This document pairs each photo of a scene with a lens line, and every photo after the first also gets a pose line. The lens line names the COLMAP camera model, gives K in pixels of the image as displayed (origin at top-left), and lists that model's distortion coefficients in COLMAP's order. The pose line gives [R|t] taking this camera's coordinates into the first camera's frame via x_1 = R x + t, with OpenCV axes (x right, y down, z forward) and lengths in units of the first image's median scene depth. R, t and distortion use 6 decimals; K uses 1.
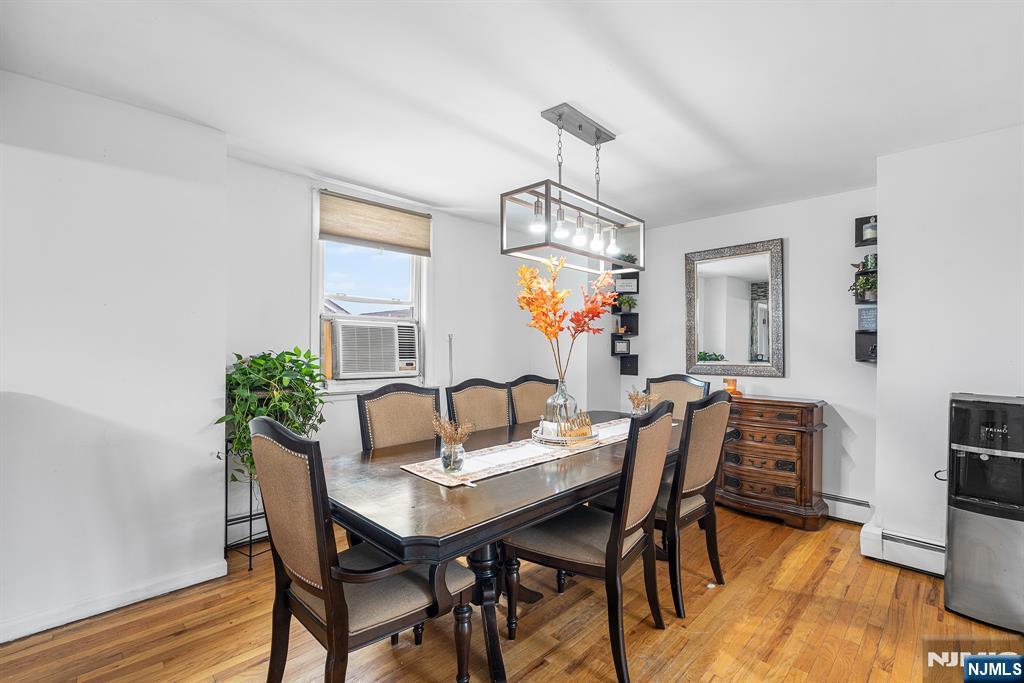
lens RADIAL K [[459.6, 0, 521.3], [0, 459.6, 342.2], [0, 0, 1]] dist [0.009128, -0.002052]
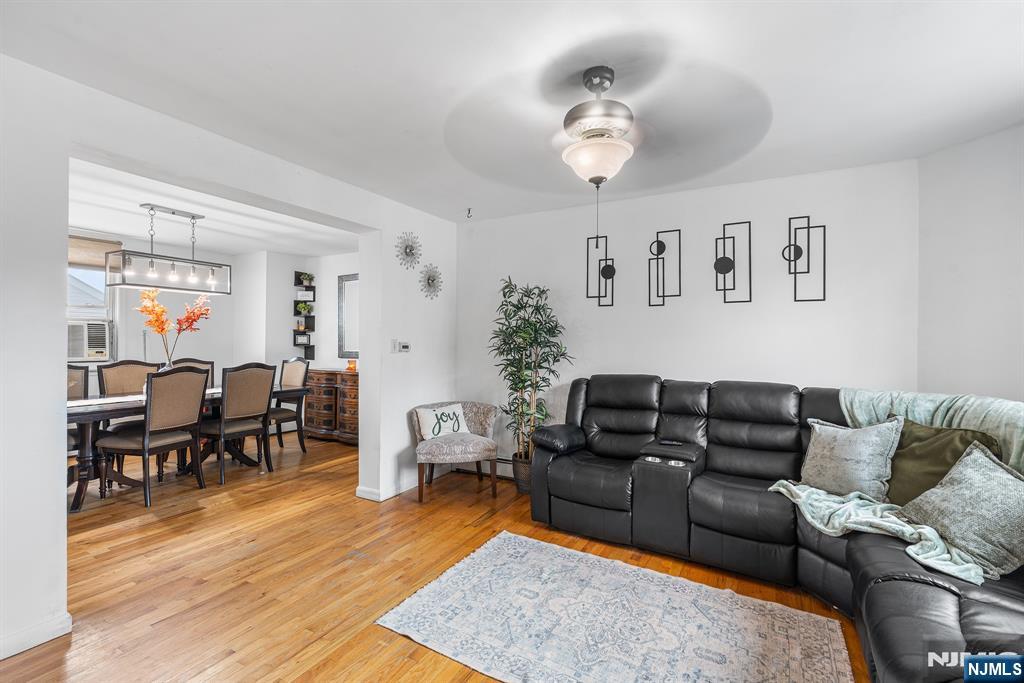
lens RADIAL K [[459.6, 0, 504.1], [0, 459.6, 340.6], [0, 0, 1]] dist [0.009128, -0.002052]
pose [[0.968293, -0.000345, 0.249817, 0.501847], [-0.002615, 0.999930, 0.011516, -0.005065], [-0.249804, -0.011804, 0.968225, -0.555630]]
